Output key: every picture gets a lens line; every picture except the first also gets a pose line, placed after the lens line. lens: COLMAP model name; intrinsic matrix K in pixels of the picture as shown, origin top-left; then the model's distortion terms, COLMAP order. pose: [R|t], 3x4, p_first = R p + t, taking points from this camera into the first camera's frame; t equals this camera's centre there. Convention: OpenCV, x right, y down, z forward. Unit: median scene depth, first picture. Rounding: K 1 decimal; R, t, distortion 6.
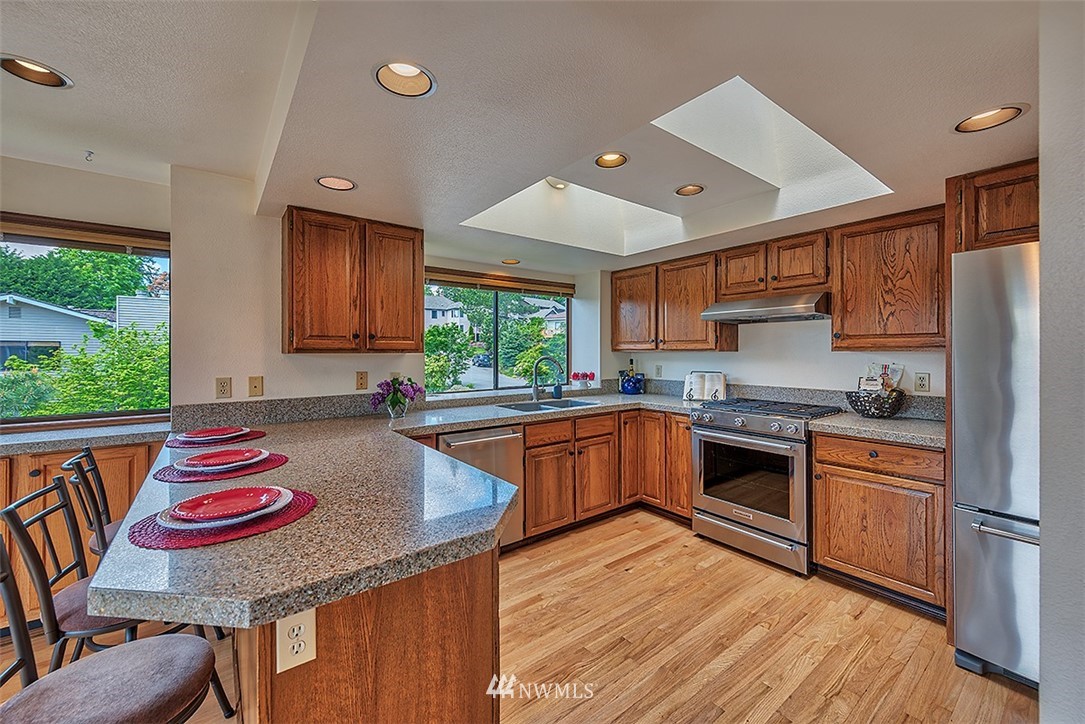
lens RADIAL K [[429.1, 0, 544.2], [0, 429.1, 353.7], [0, 0, 1]] dist [0.003881, -0.000263]
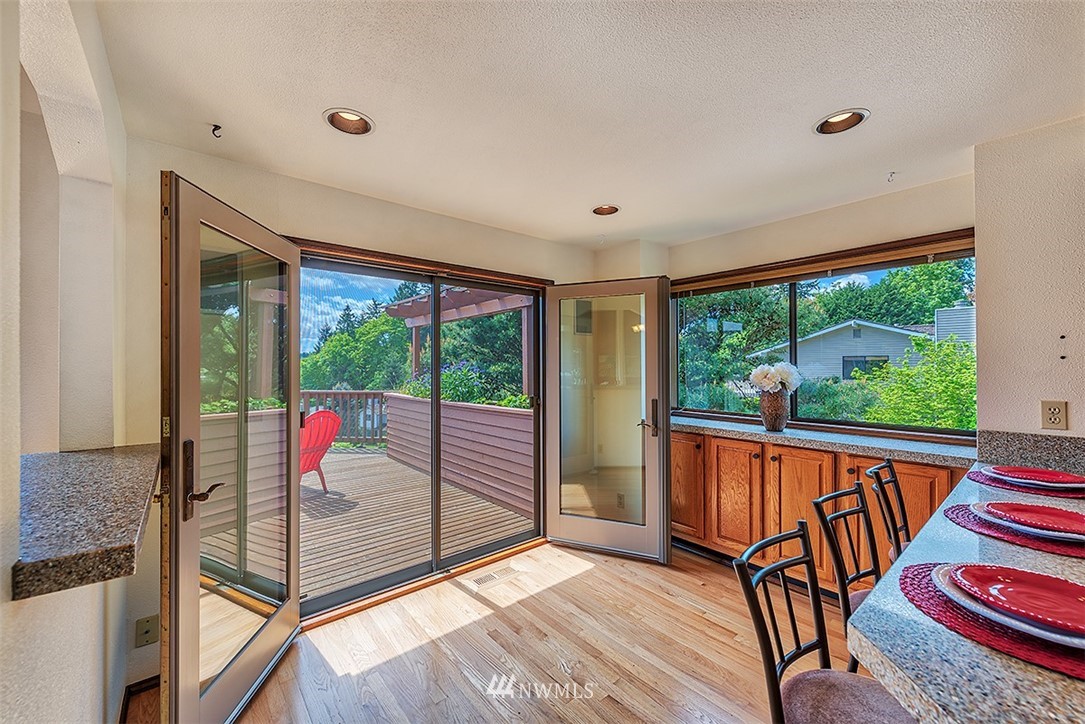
lens RADIAL K [[429.1, 0, 544.1], [0, 429.1, 362.4], [0, 0, 1]] dist [0.003881, -0.000263]
pose [[0.043277, -0.006889, -0.999039, -0.053196], [-0.001275, 0.999975, -0.006951, -0.004677], [0.999062, 0.001575, 0.043267, 0.108462]]
